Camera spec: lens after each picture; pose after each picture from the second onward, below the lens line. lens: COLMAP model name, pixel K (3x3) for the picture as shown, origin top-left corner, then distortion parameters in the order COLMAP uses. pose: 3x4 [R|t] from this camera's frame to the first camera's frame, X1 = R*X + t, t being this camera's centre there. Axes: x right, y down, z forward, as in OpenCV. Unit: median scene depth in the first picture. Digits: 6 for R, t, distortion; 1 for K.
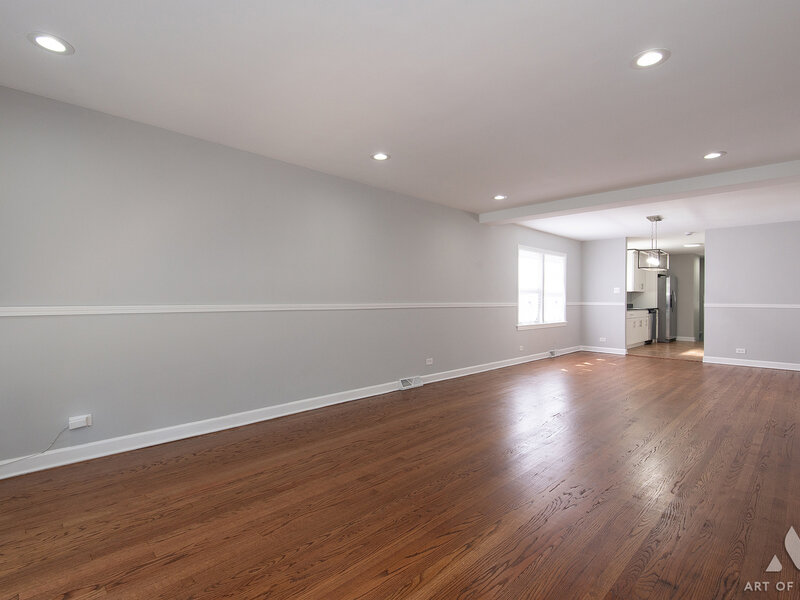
lens RADIAL K [[404.6, 0, 395.7], [0, 404.6, 300.6], [0, 0, 1]] dist [0.003084, 0.000077]
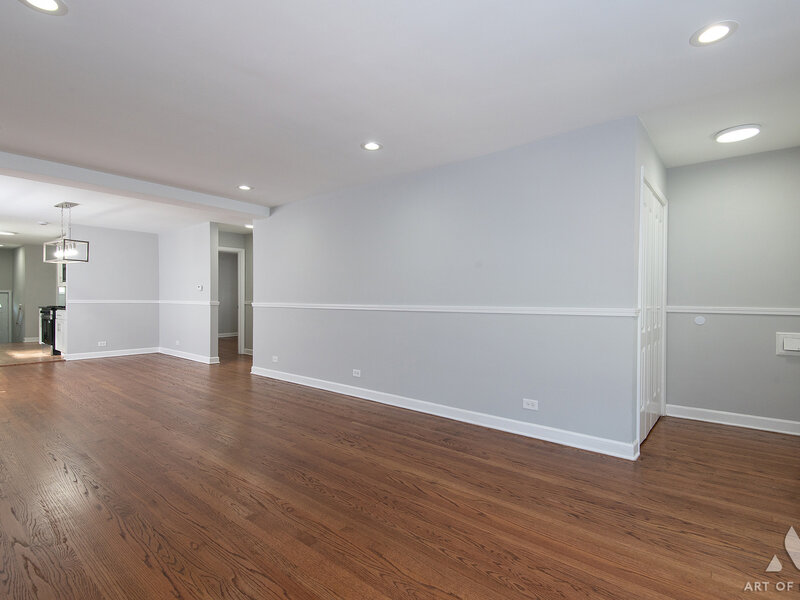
lens RADIAL K [[404.6, 0, 395.7], [0, 404.6, 300.6], [0, 0, 1]] dist [0.003084, 0.000077]
pose [[-0.092828, -0.009643, 0.995635, -0.834441], [-0.004751, 0.999946, 0.009242, -0.009676], [-0.995671, -0.003872, -0.092869, 0.913383]]
